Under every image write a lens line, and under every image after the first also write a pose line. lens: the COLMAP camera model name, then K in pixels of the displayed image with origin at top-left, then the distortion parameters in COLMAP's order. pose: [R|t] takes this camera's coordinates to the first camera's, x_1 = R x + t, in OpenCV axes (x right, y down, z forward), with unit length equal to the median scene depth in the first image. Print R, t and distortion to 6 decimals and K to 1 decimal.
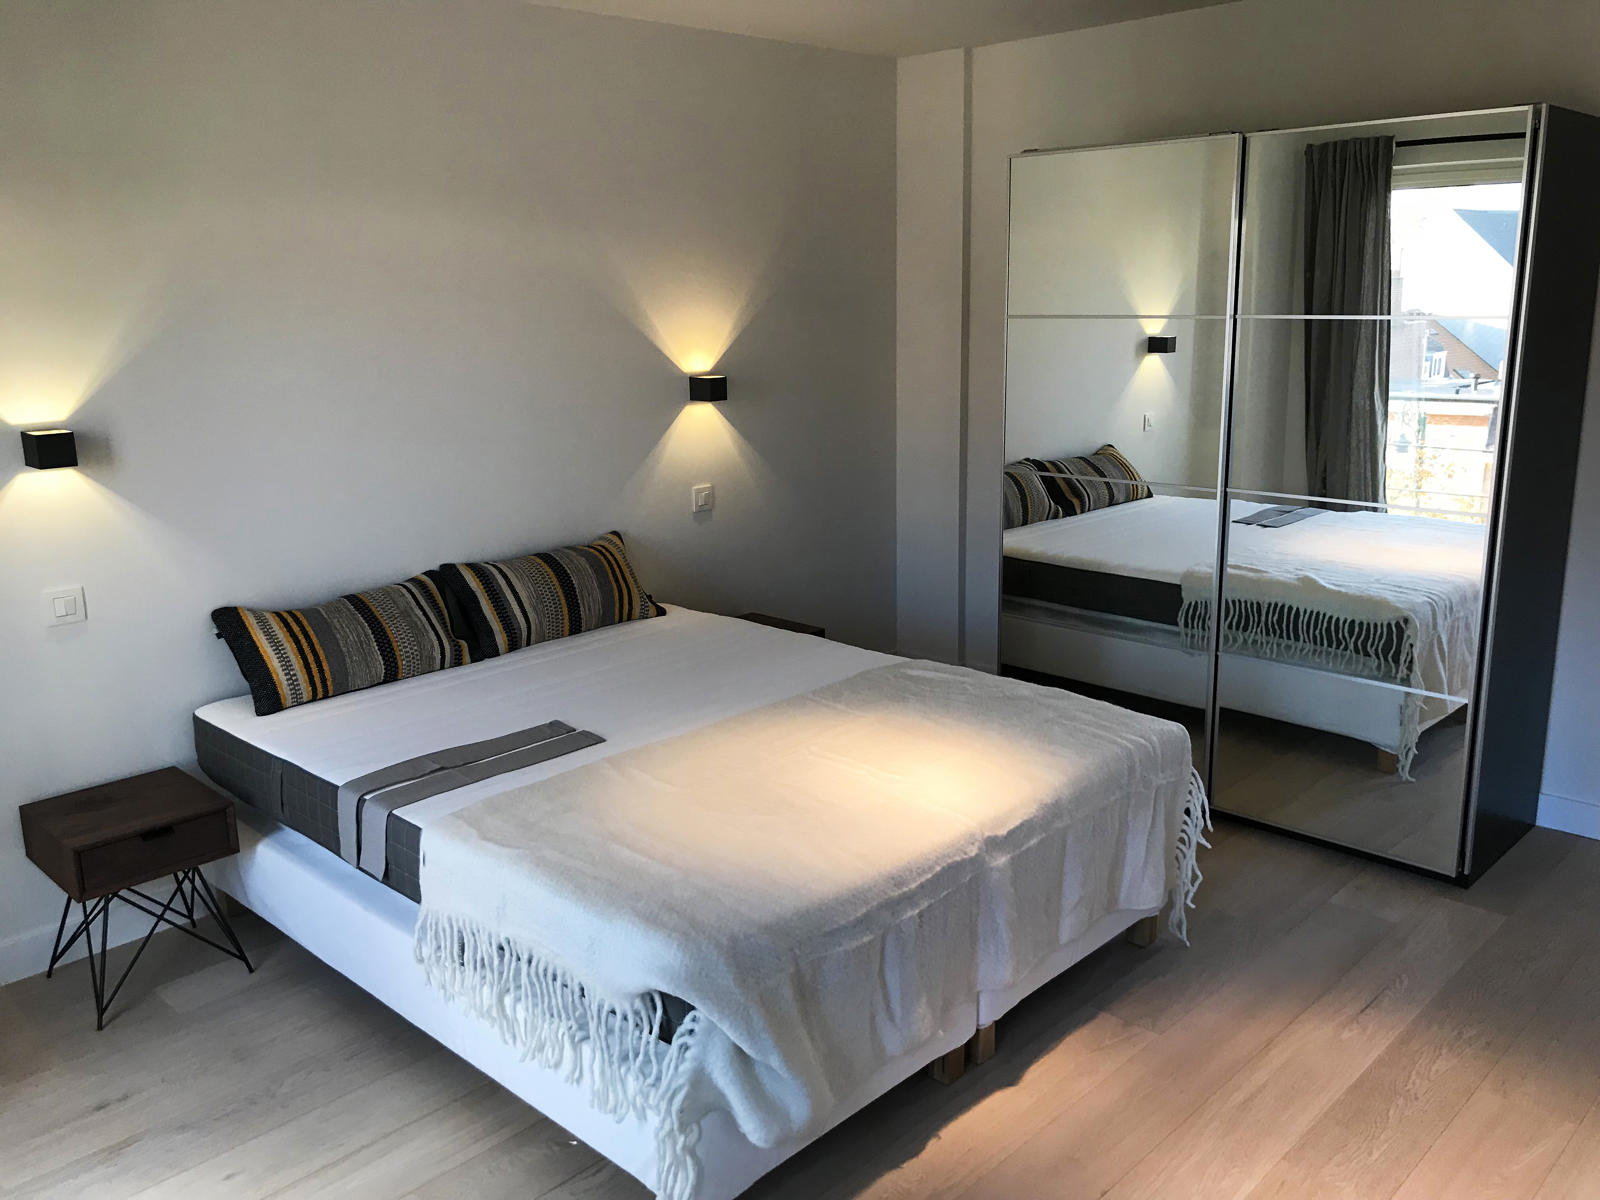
lens RADIAL K [[1322.6, 0, 786.4], [0, 1322.6, 599.2], [0, 0, 1]] dist [0.009949, -0.049503]
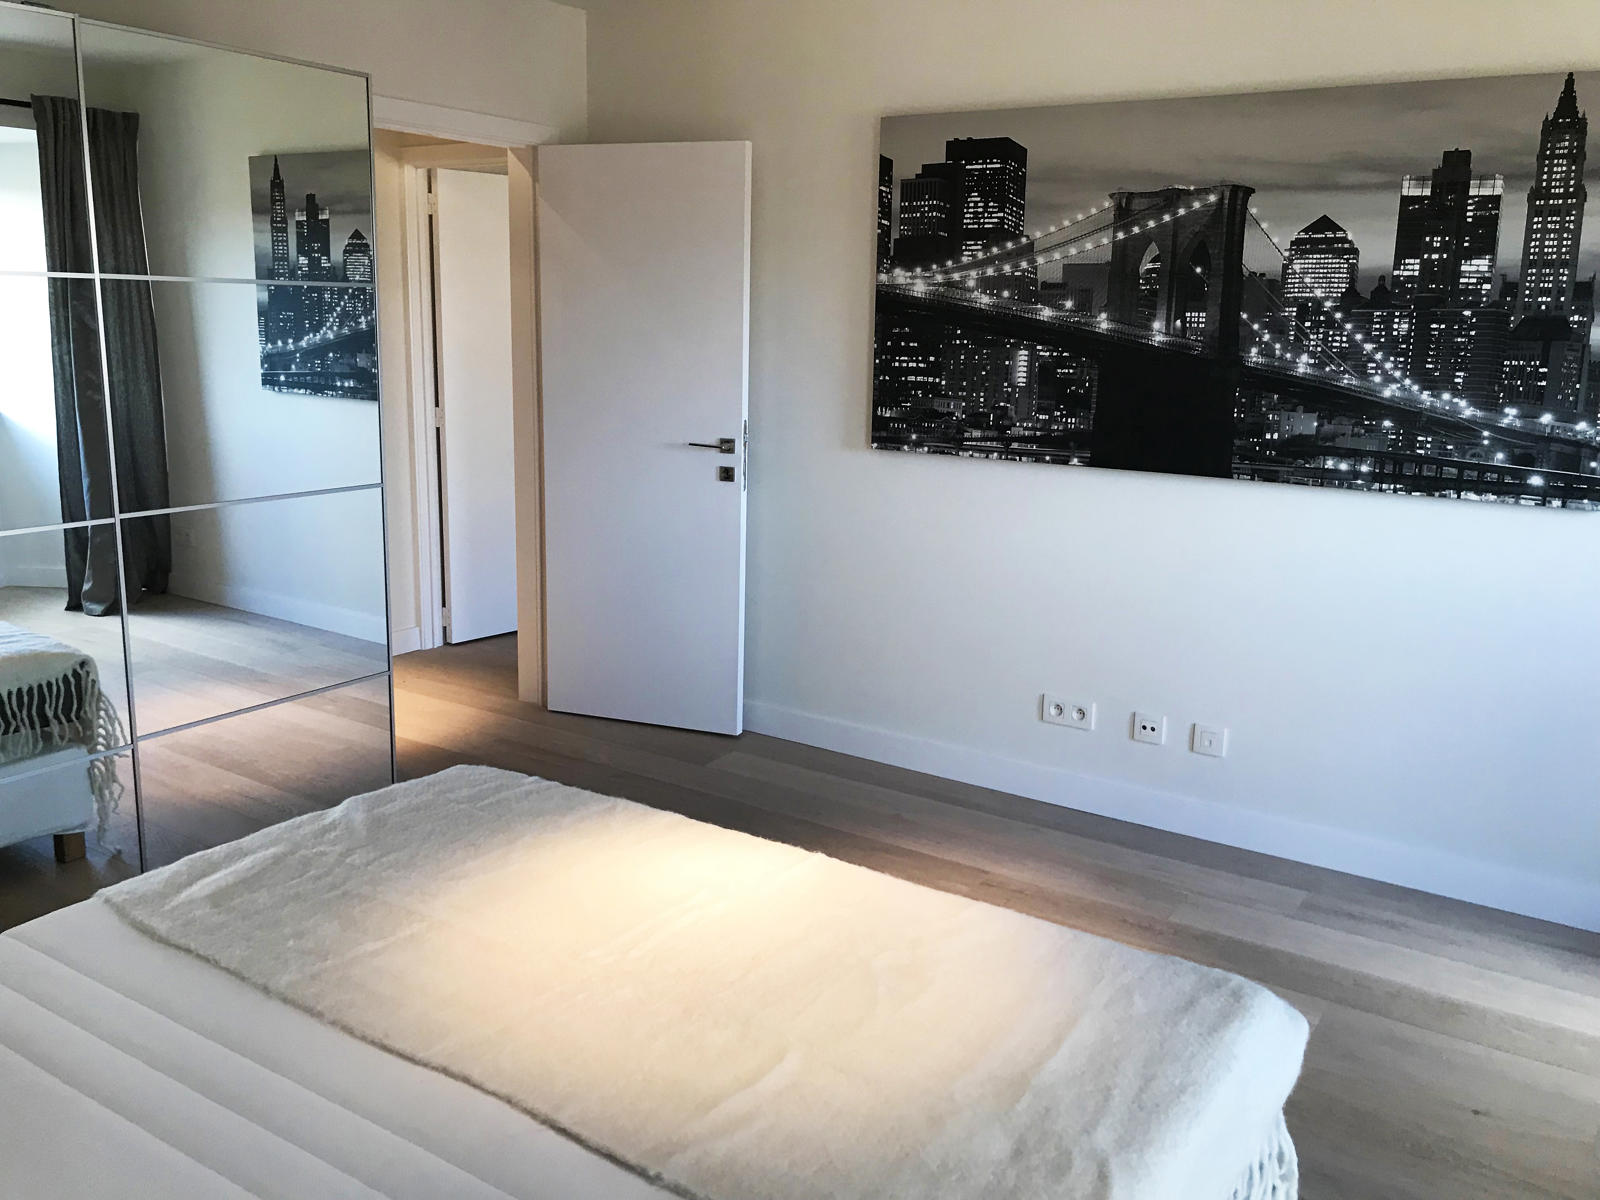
lens RADIAL K [[1322.6, 0, 786.4], [0, 1322.6, 599.2], [0, 0, 1]] dist [0.009949, -0.049503]
pose [[-0.198945, -0.181934, 0.962975, -0.434581], [0.224508, 0.948024, 0.225491, -0.121036], [-0.953948, 0.261056, -0.147759, 0.793322]]
